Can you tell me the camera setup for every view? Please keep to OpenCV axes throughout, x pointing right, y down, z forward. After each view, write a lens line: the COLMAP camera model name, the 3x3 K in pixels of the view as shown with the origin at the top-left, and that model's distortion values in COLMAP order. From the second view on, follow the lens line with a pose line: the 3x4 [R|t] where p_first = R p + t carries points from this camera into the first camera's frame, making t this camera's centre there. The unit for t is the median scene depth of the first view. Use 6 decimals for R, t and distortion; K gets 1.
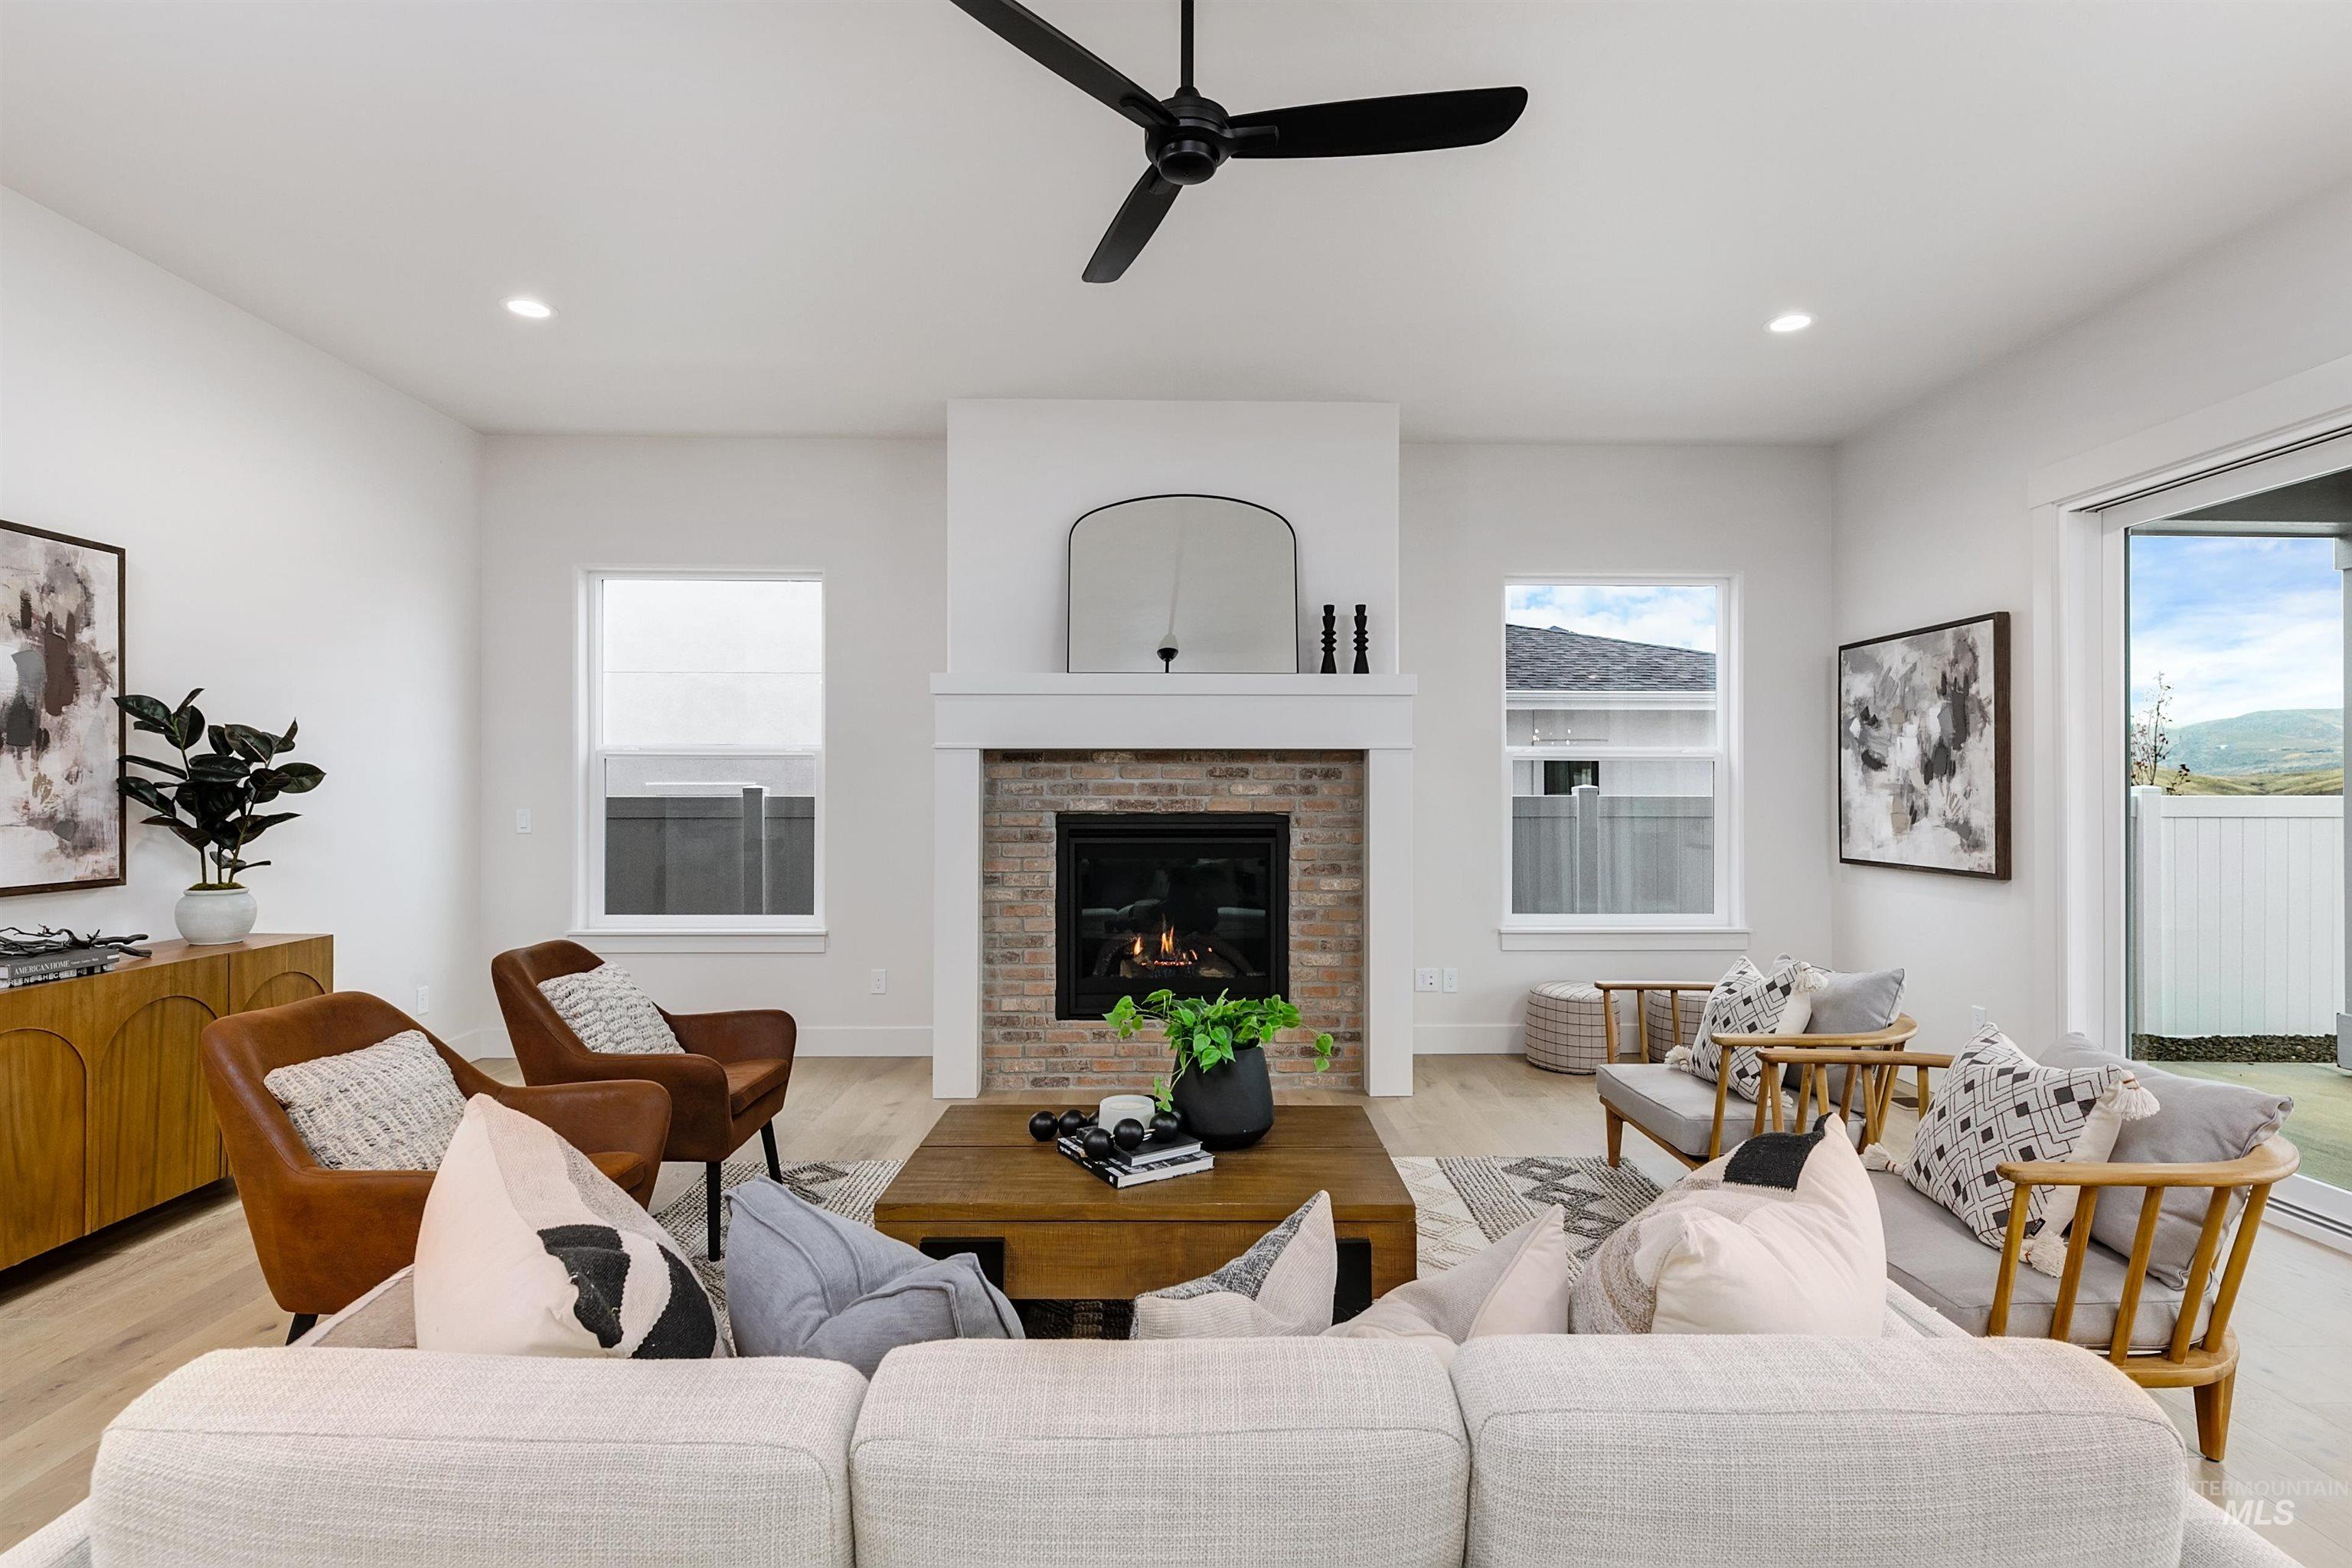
lens RADIAL K [[1111.3, 0, 1176.0], [0, 1111.3, 784.0], [0, 0, 1]] dist [-0.000369, 0.000140]
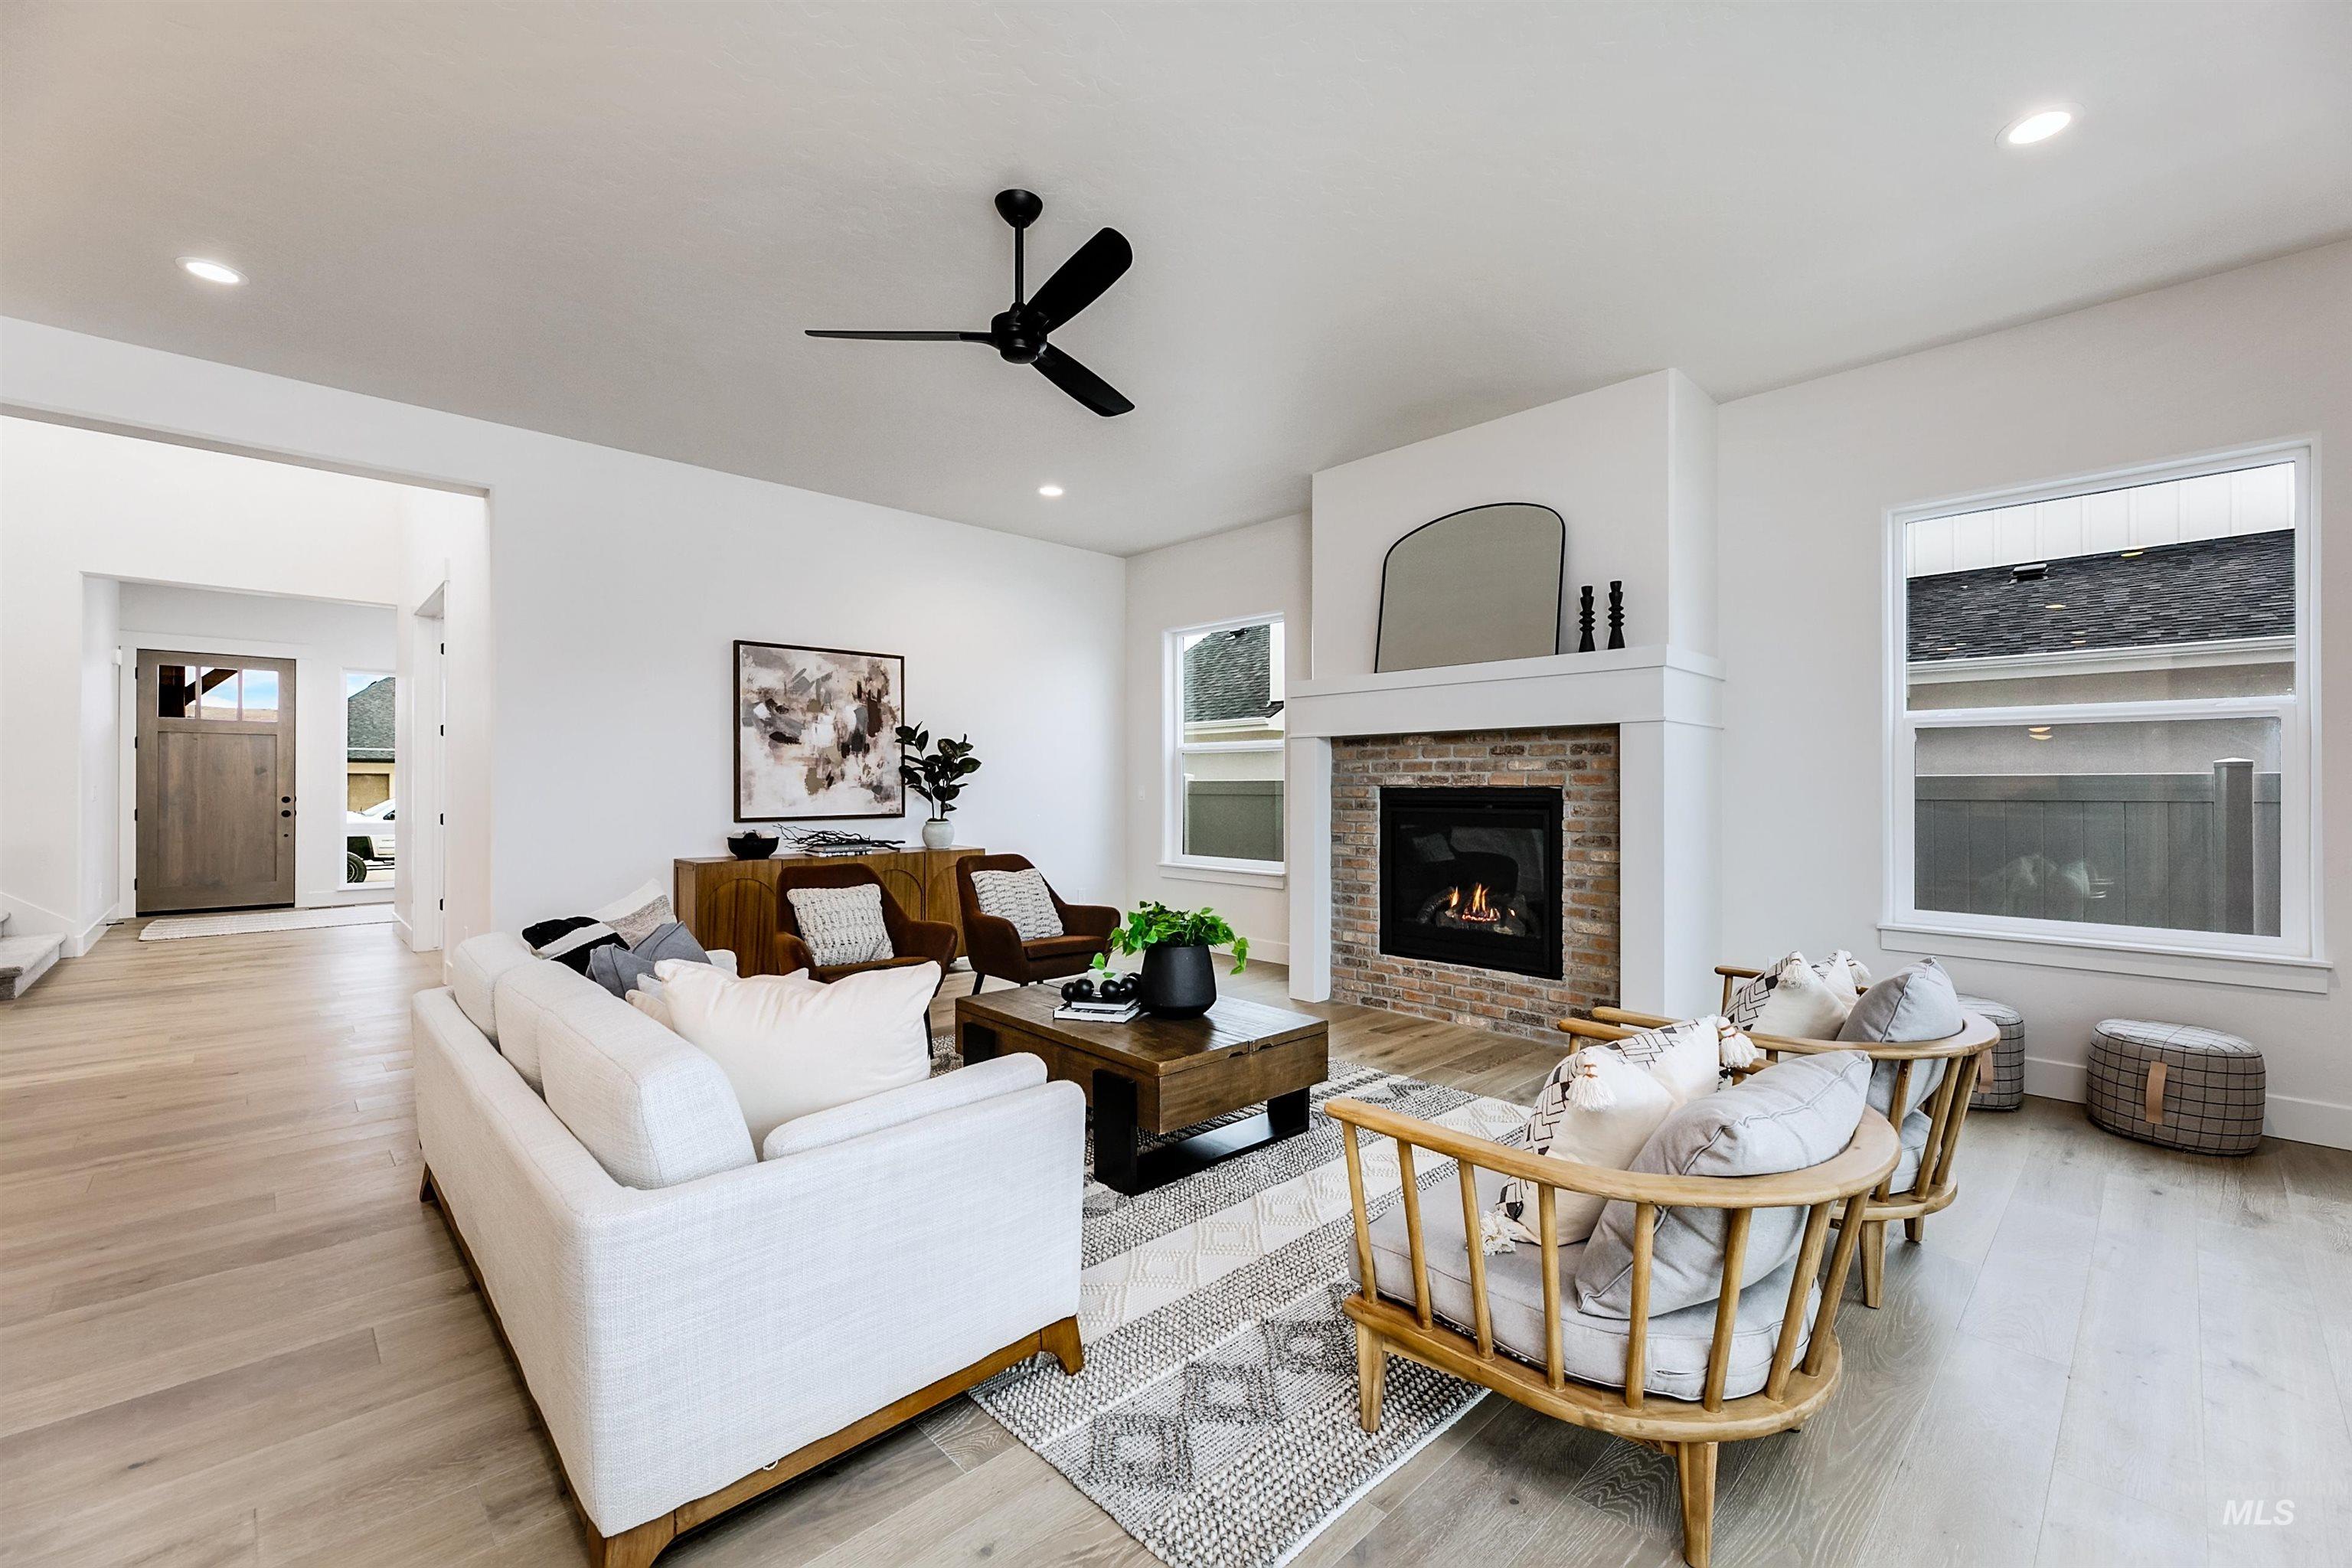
lens RADIAL K [[965.3, 0, 1206.7], [0, 965.3, 783.4], [0, 0, 1]] dist [0.001366, 0.000118]
pose [[0.686080, -0.002554, -0.727522, 0.546822], [0.005504, 0.999983, 0.001680, 0.019732], [0.727506, -0.005157, 0.686082, 0.120804]]
